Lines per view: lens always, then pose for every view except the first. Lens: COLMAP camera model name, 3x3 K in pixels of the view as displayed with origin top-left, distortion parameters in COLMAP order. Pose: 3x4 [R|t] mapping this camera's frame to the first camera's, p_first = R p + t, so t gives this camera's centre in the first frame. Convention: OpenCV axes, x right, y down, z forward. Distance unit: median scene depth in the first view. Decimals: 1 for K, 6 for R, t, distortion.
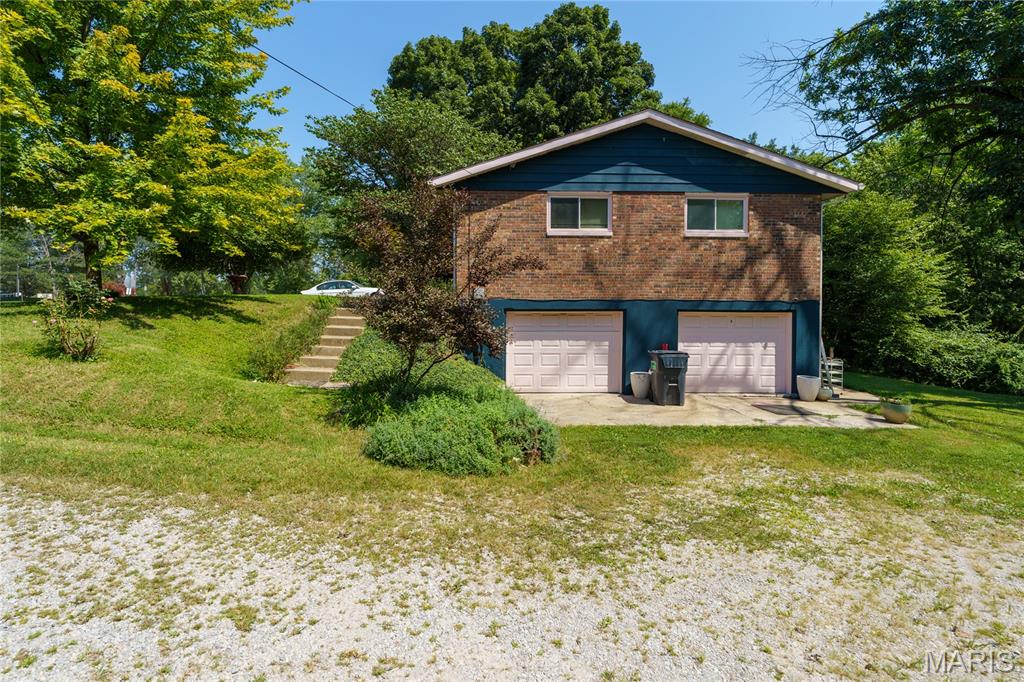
lens RADIAL K [[484.5, 0, 512.1], [0, 484.5, 317.2], [0, 0, 1]] dist [-0.001977, 0.000769]
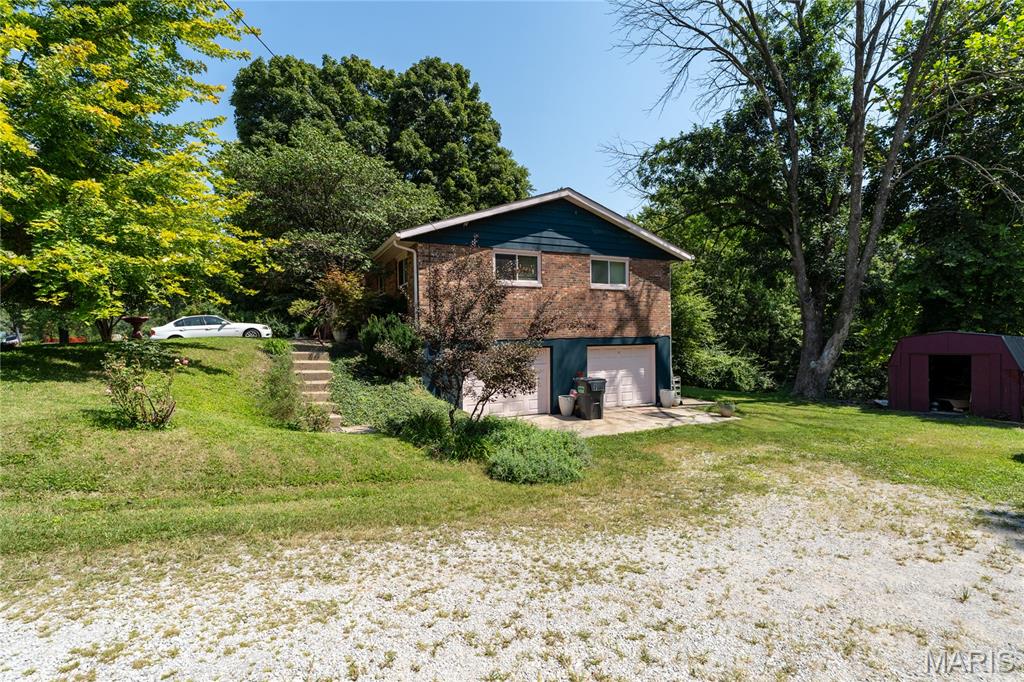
lens RADIAL K [[476.9, 0, 512.0], [0, 476.9, 341.0], [0, 0, 1]] dist [-0.003019, -0.000006]
pose [[0.906492, -0.023969, 0.421542, -0.376707], [0.022291, 0.999712, 0.008910, -0.042045], [-0.421635, 0.001319, 0.906765, -0.070482]]
